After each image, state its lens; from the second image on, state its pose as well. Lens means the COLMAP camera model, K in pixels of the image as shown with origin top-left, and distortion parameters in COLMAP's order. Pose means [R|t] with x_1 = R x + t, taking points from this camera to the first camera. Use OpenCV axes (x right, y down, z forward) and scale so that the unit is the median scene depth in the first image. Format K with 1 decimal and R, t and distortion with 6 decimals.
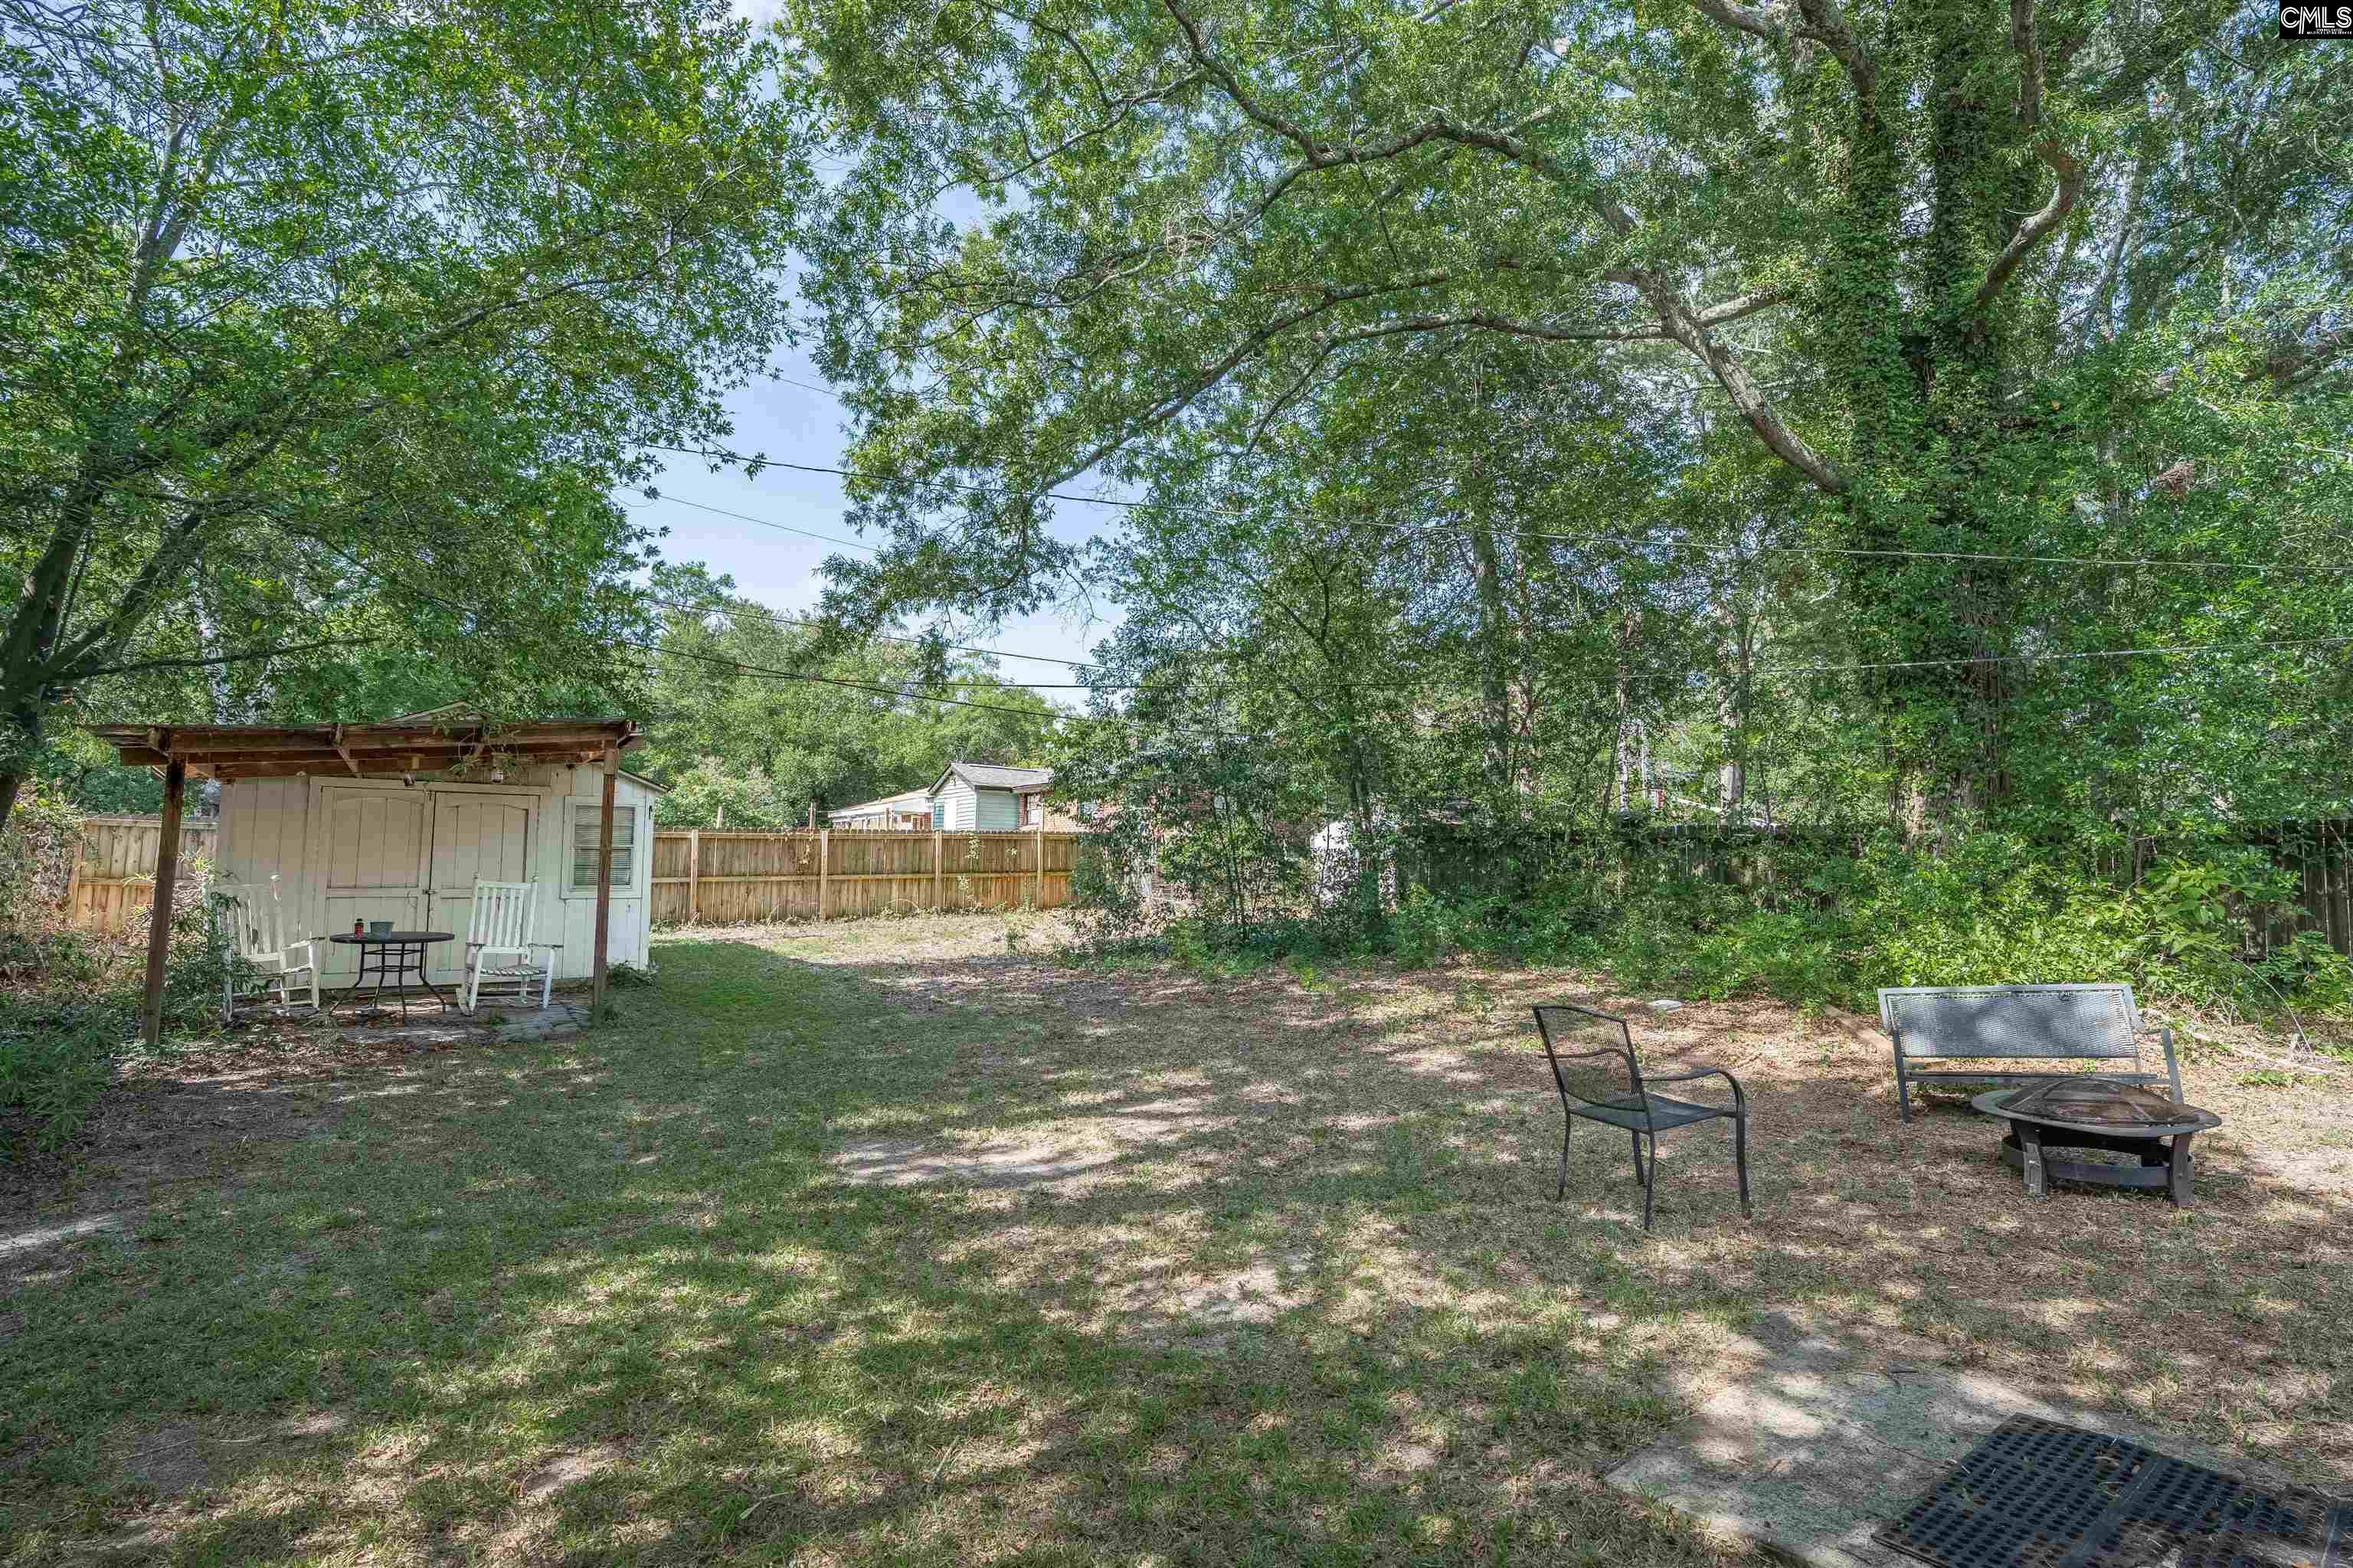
lens RADIAL K [[1093.9, 0, 1153.9], [0, 1093.9, 742.3], [0, 0, 1]] dist [0.001248, 0.000080]
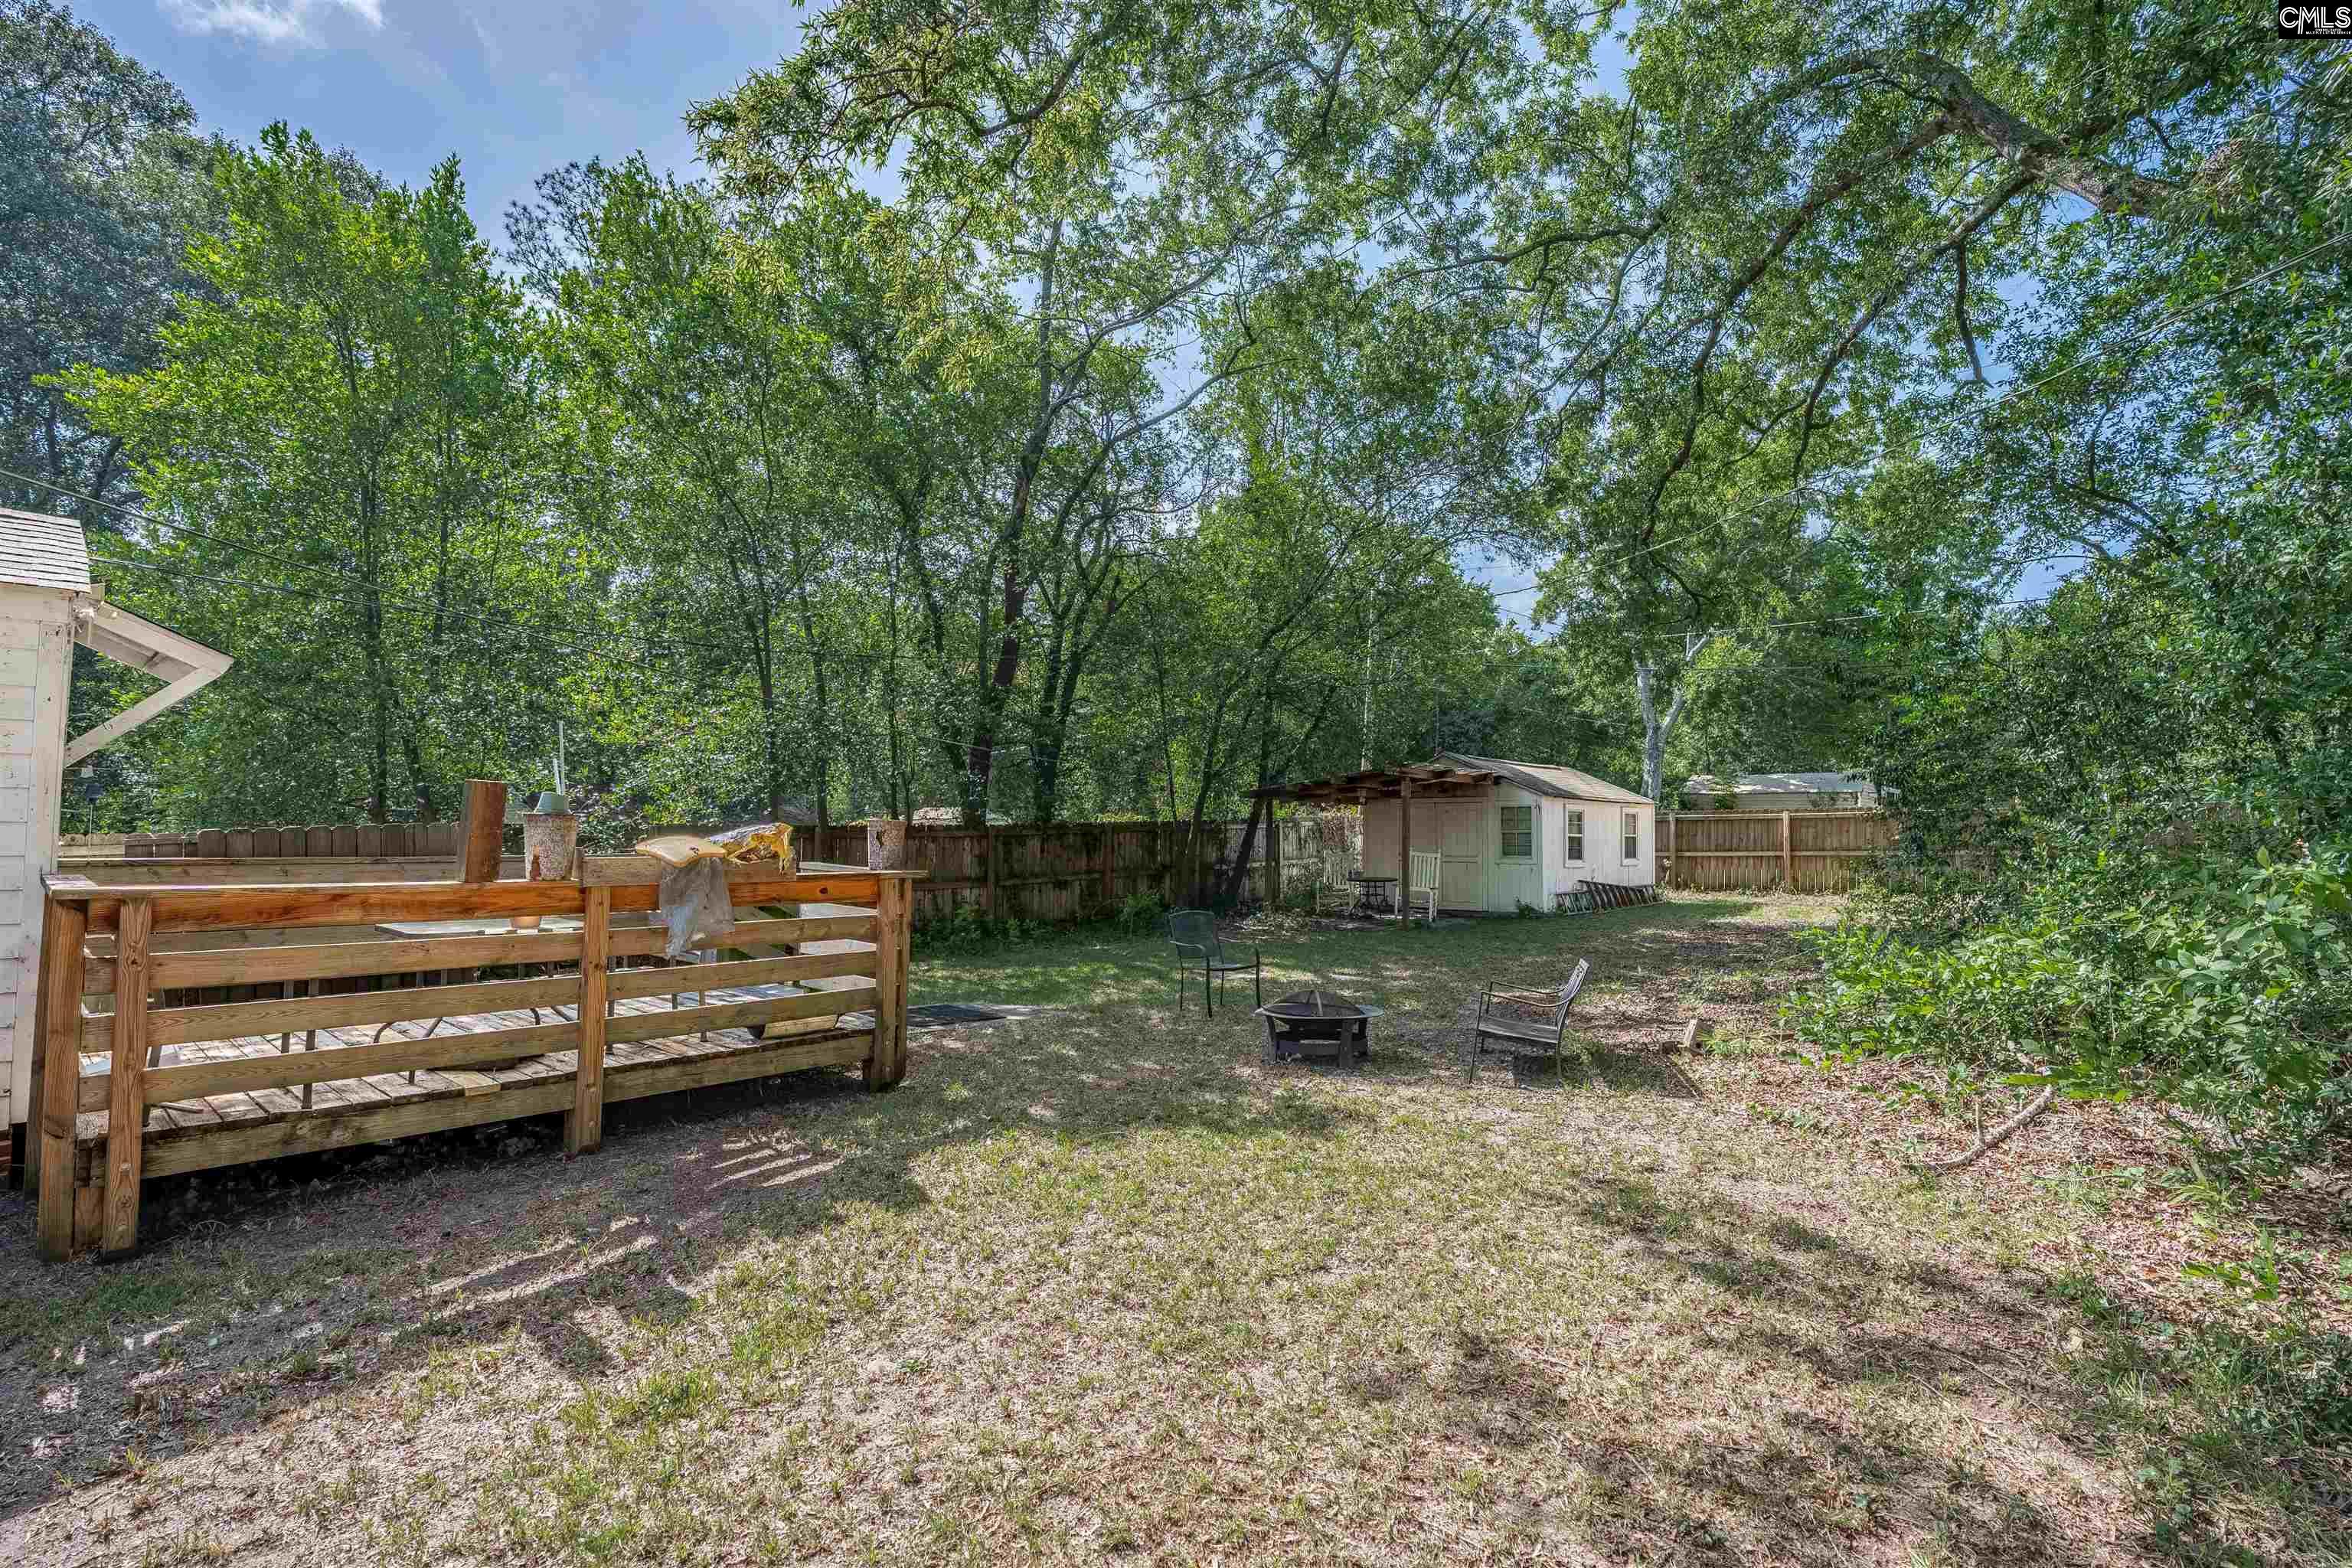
lens RADIAL K [[1082.5, 0, 1176.0], [0, 1082.5, 784.0], [0, 0, 1]] dist [-0.032826, 0.000292]
pose [[0.186470, -0.049844, -0.981195, 0.920759], [0.113804, 0.993085, -0.028820, 0.012533], [0.975847, -0.106290, 0.190853, 0.205012]]
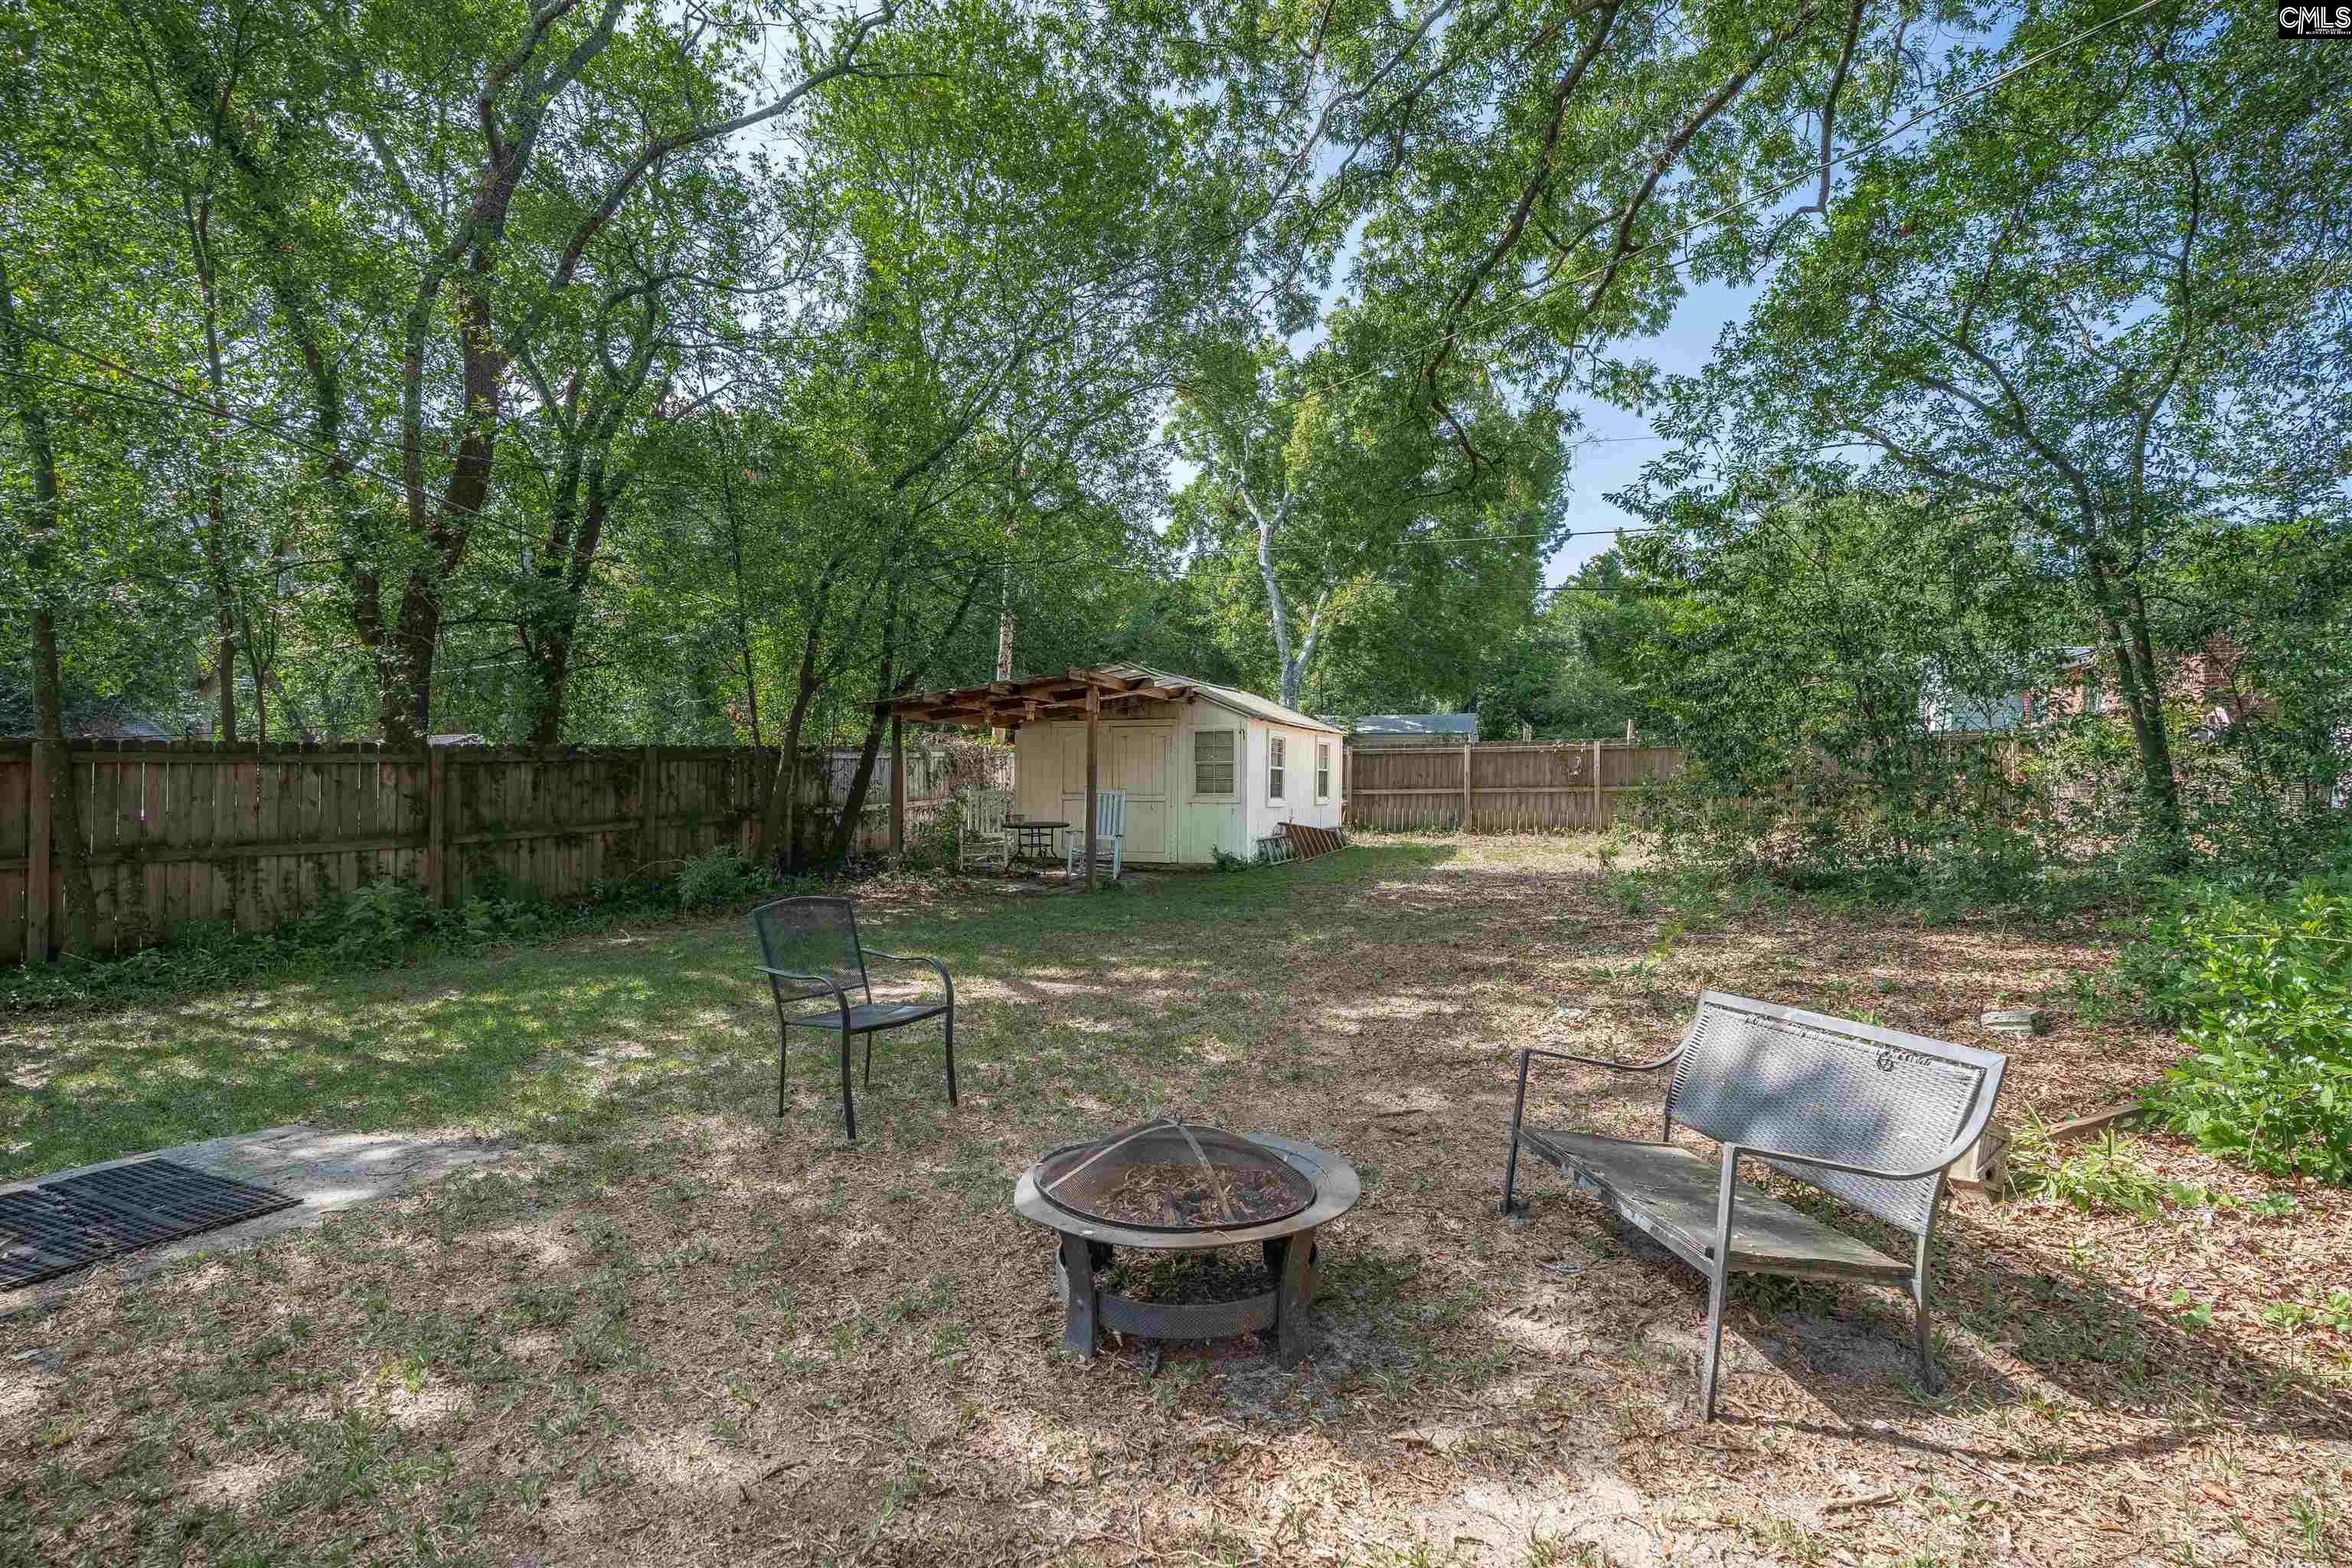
lens RADIAL K [[1082.5, 0, 1176.0], [0, 1082.5, 784.0], [0, 0, 1]] dist [-0.032826, 0.000292]
pose [[0.530923, -0.000375, -0.847420, 0.524538], [0.099760, 0.993074, 0.062062, 0.033944], [0.841527, -0.117489, 0.527284, 0.275266]]
